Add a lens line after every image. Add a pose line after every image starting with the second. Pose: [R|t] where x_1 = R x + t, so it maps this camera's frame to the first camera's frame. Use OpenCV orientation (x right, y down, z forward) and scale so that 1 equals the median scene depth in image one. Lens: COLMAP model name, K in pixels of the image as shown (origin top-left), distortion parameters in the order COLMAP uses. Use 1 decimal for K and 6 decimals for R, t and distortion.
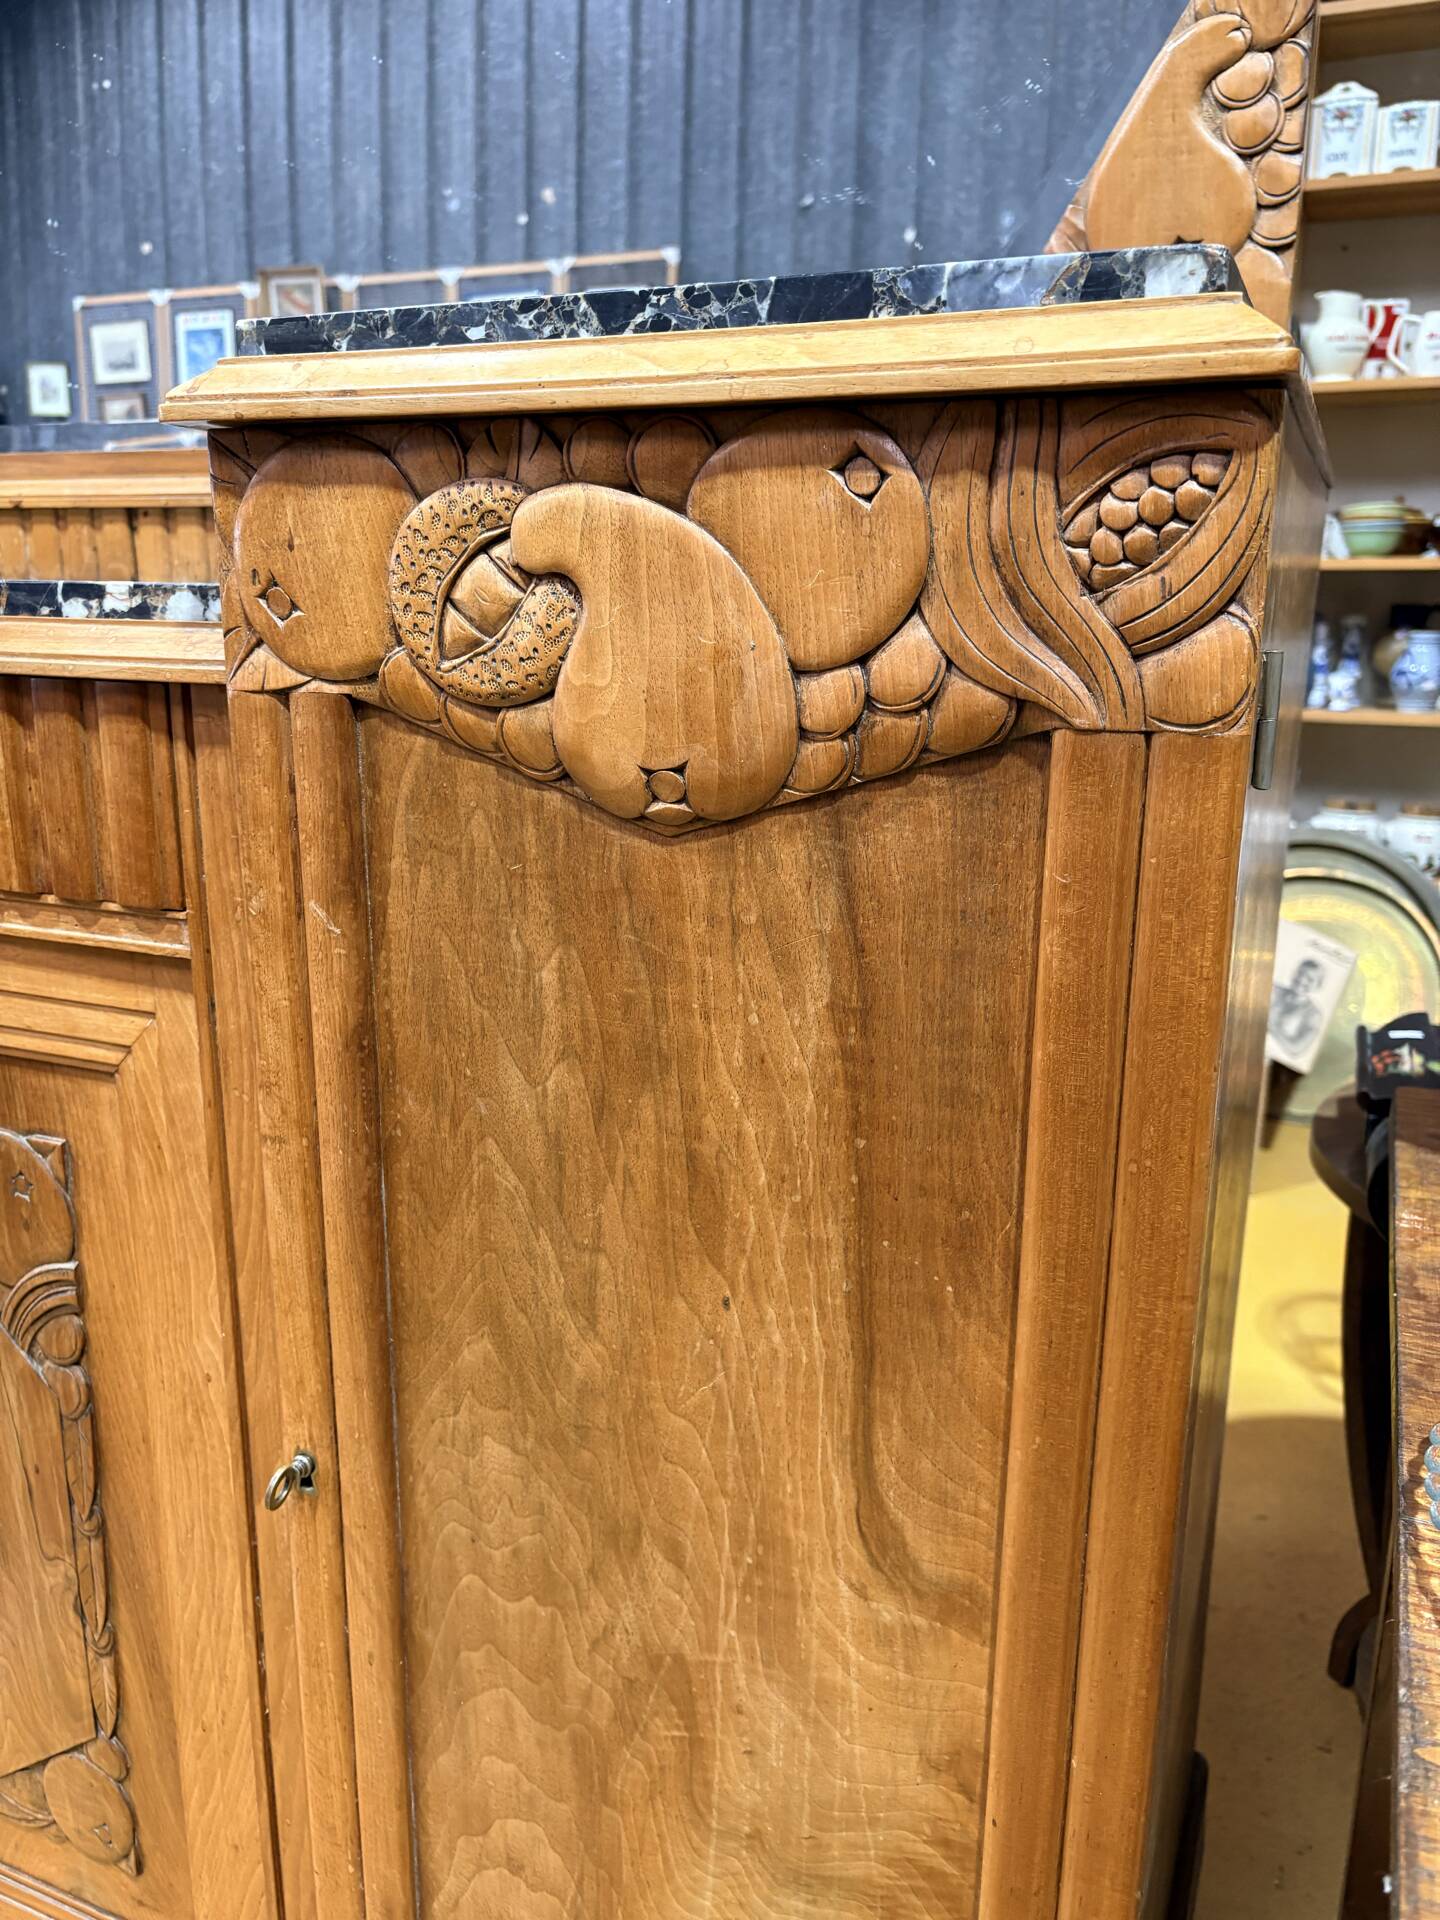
lens RADIAL K [[1468.9, 0, 741.2], [0, 1468.9, 955.8], [0, 0, 1]] dist [0.021886, -0.026307]
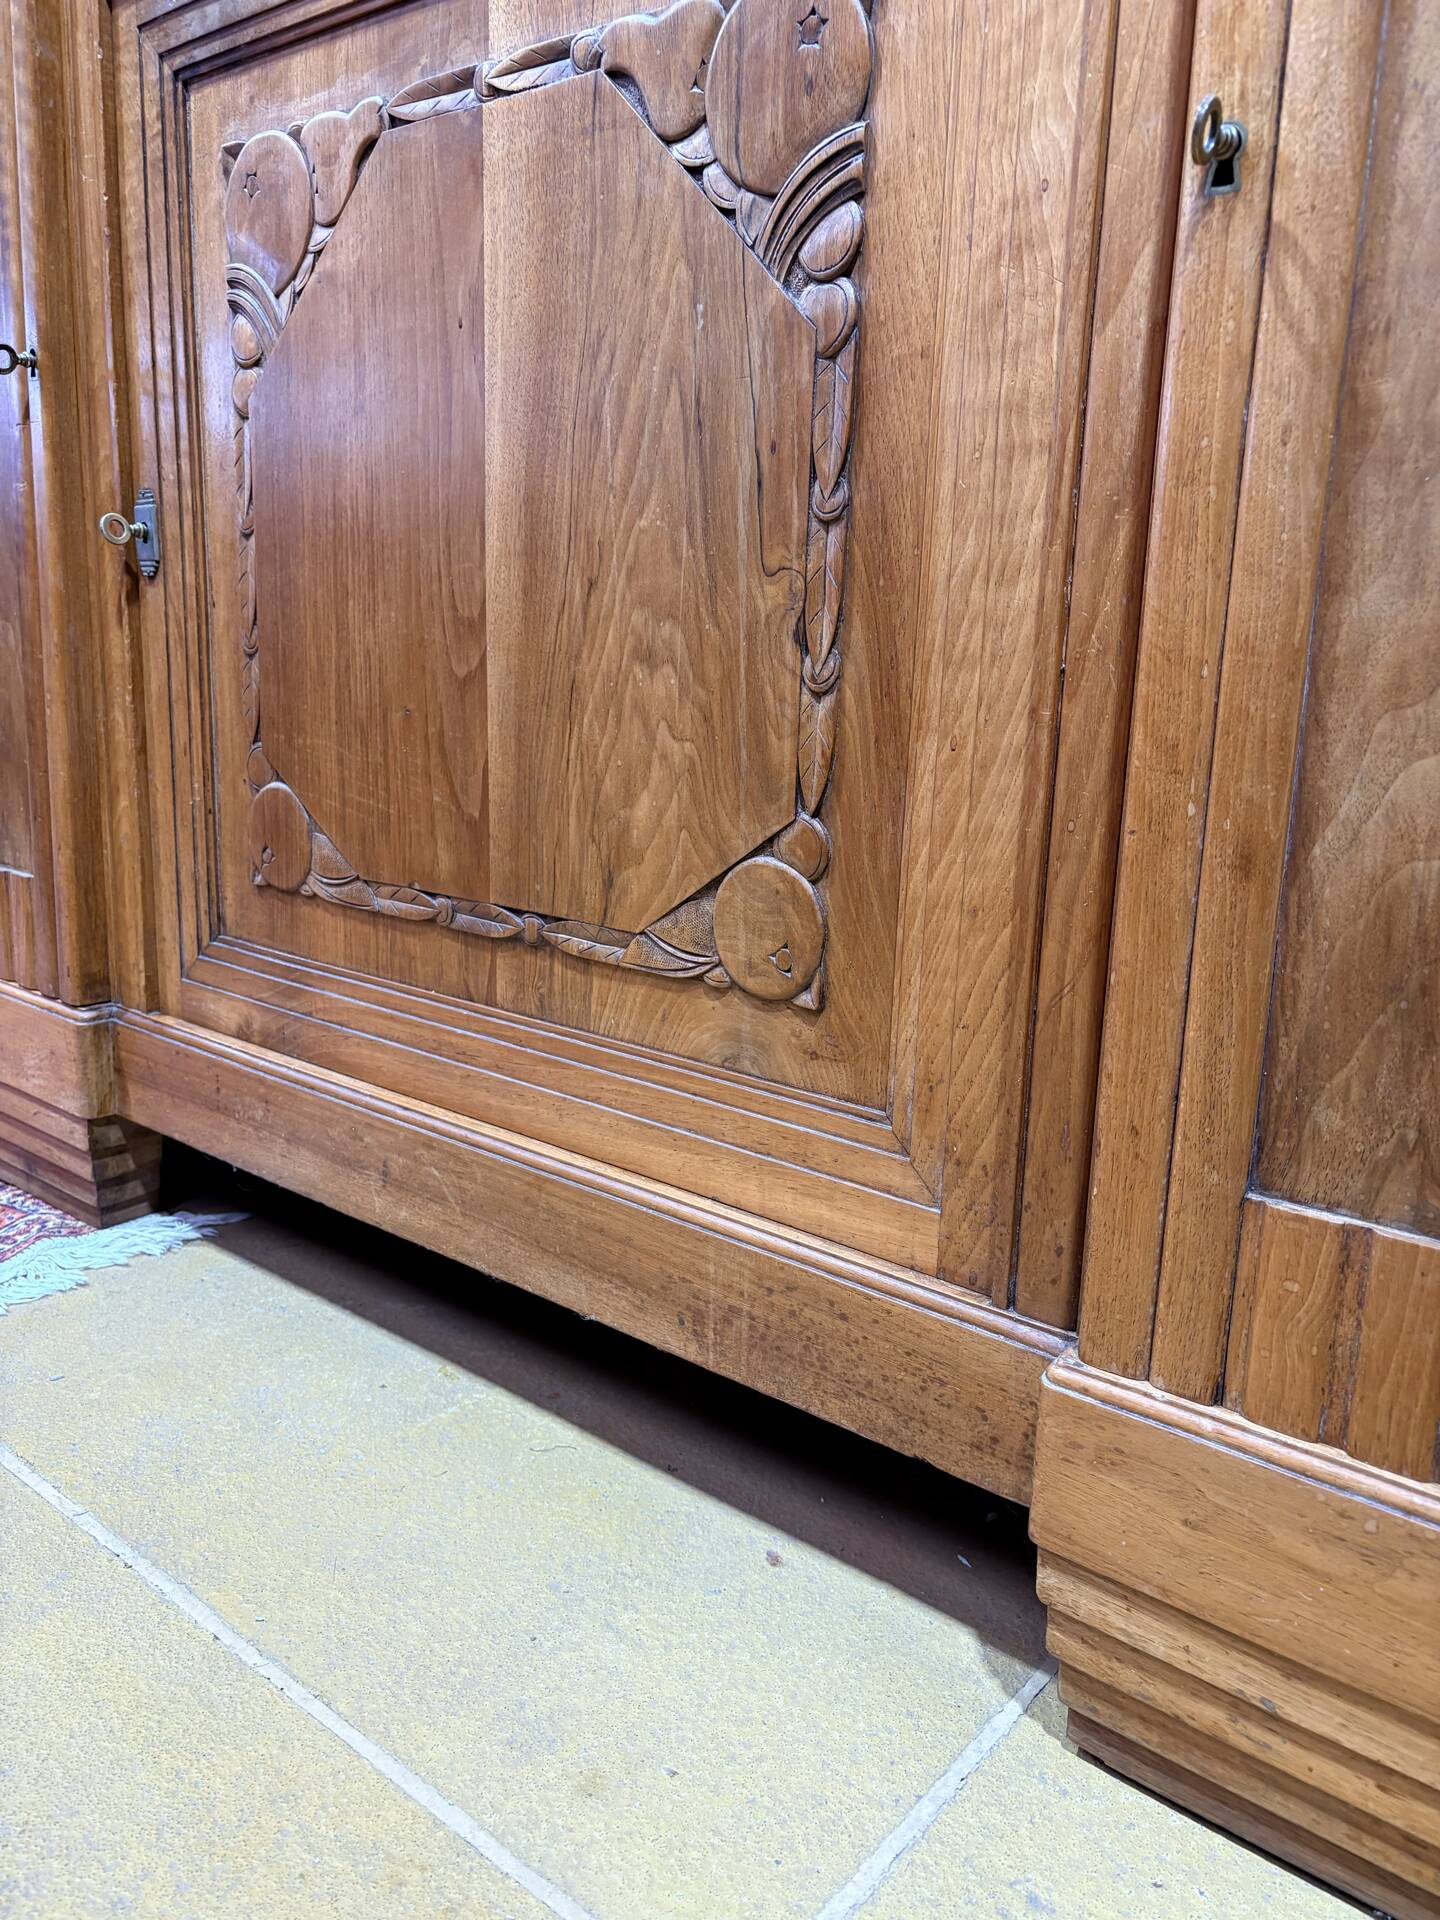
lens RADIAL K [[1468.9, 0, 726.2], [0, 1468.9, 958.9], [0, 0, 1]] dist [0.021886, -0.026307]
pose [[0.957799, 0.080311, -0.275990, -0.263758], [-0.090175, 0.995655, -0.023215, 0.694863], [0.272926, 0.047123, 0.960880, 0.217671]]
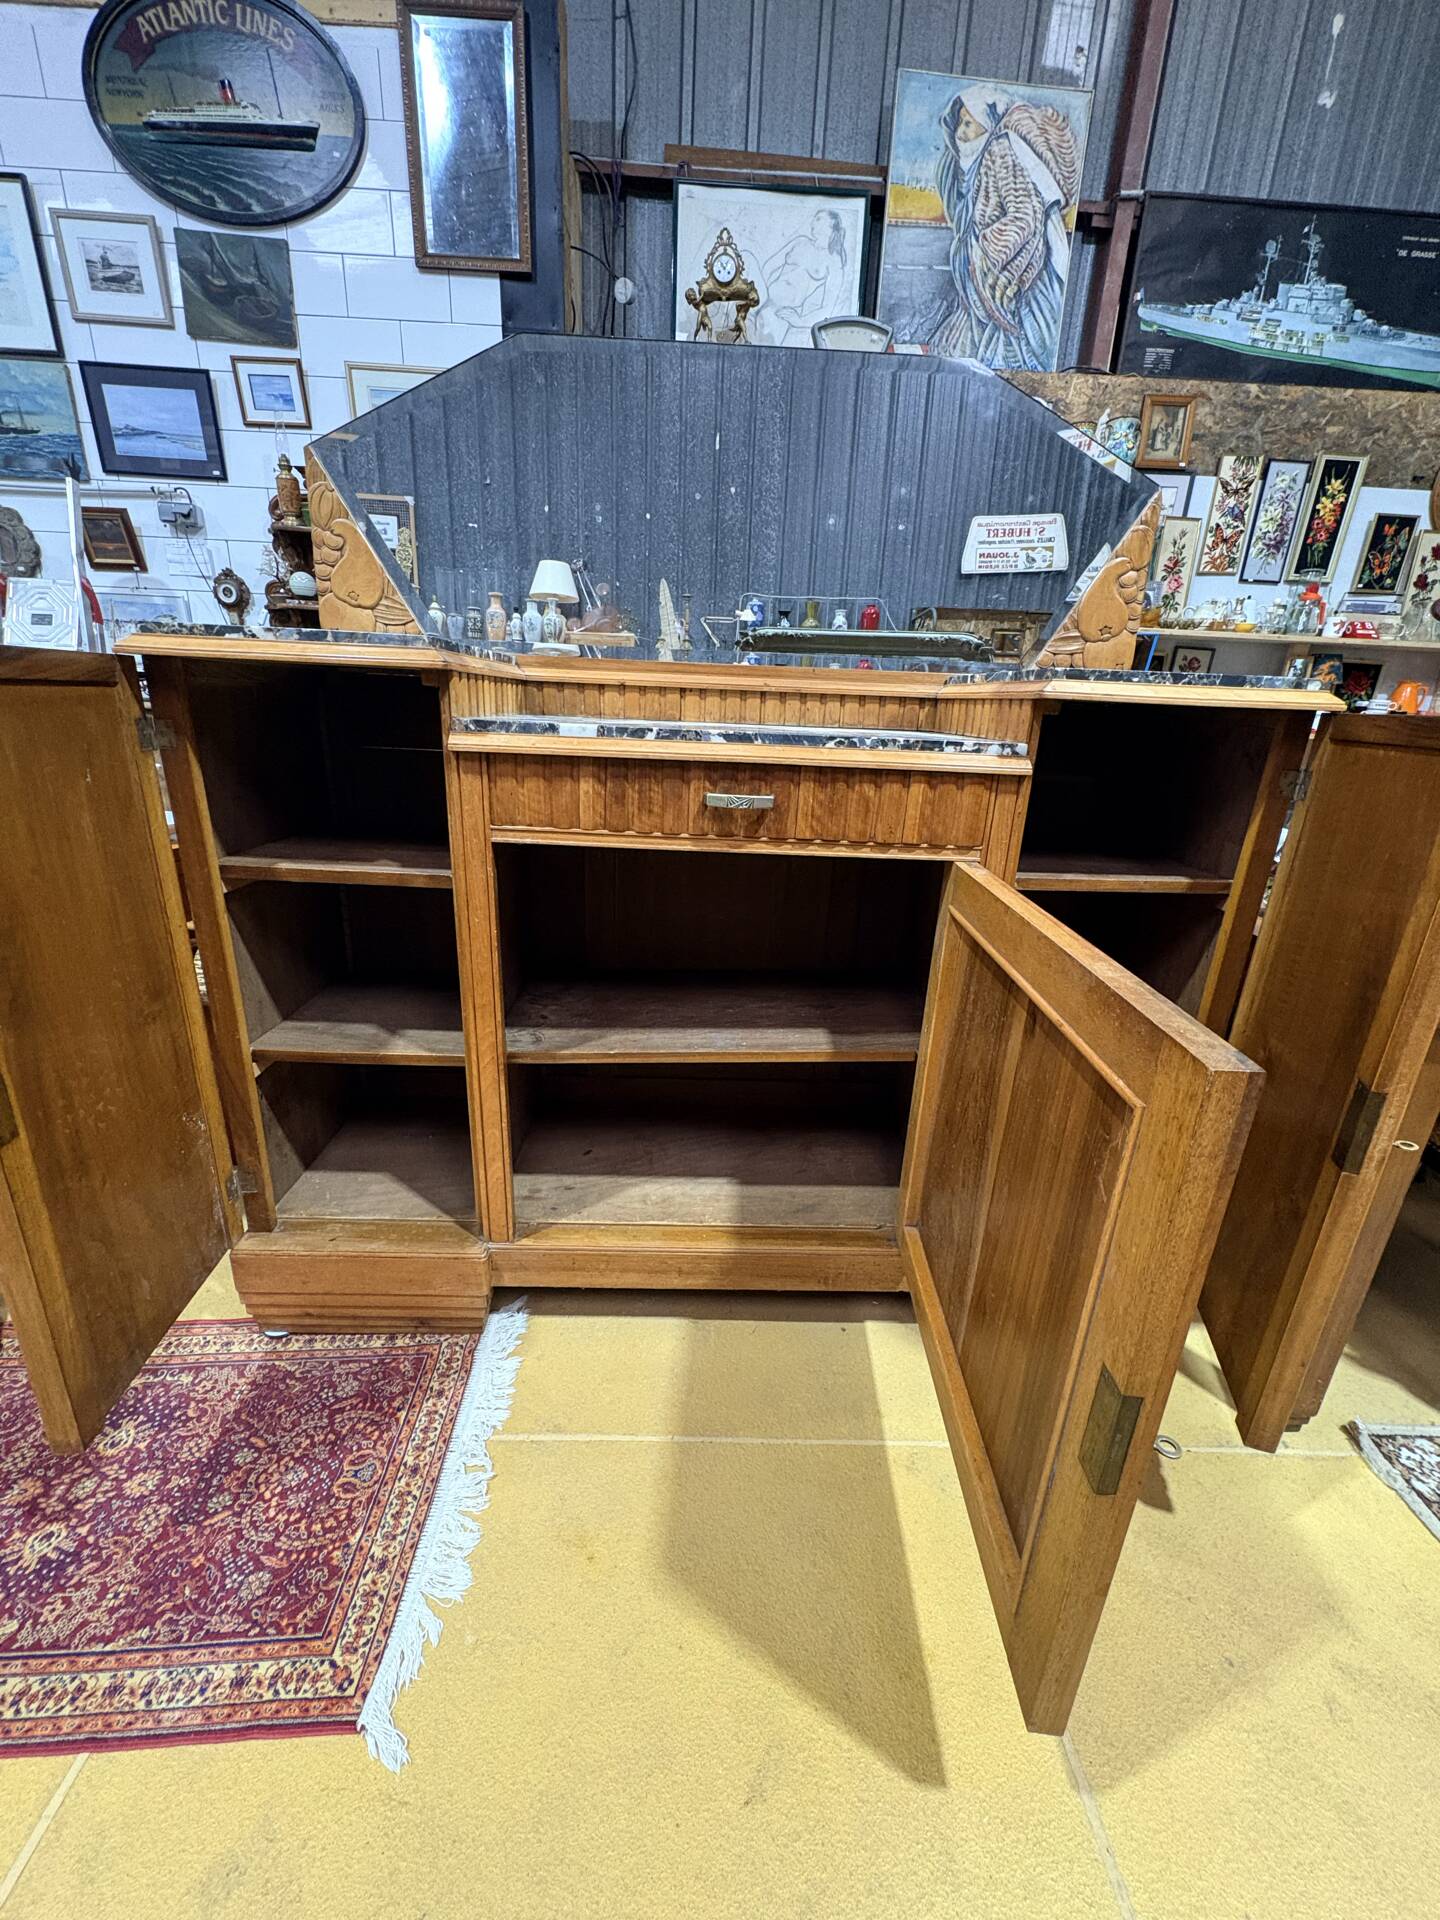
lens RADIAL K [[760.7, 0, 724.8], [0, 760.7, 959.4], [0, 0, 1]] dist [-0.002277, 0.000183]
pose [[0.911512, -0.106227, 0.397318, -1.349484], [0.069098, 0.991891, 0.106671, -0.001379], [-0.405427, -0.069778, 0.911460, -0.252251]]
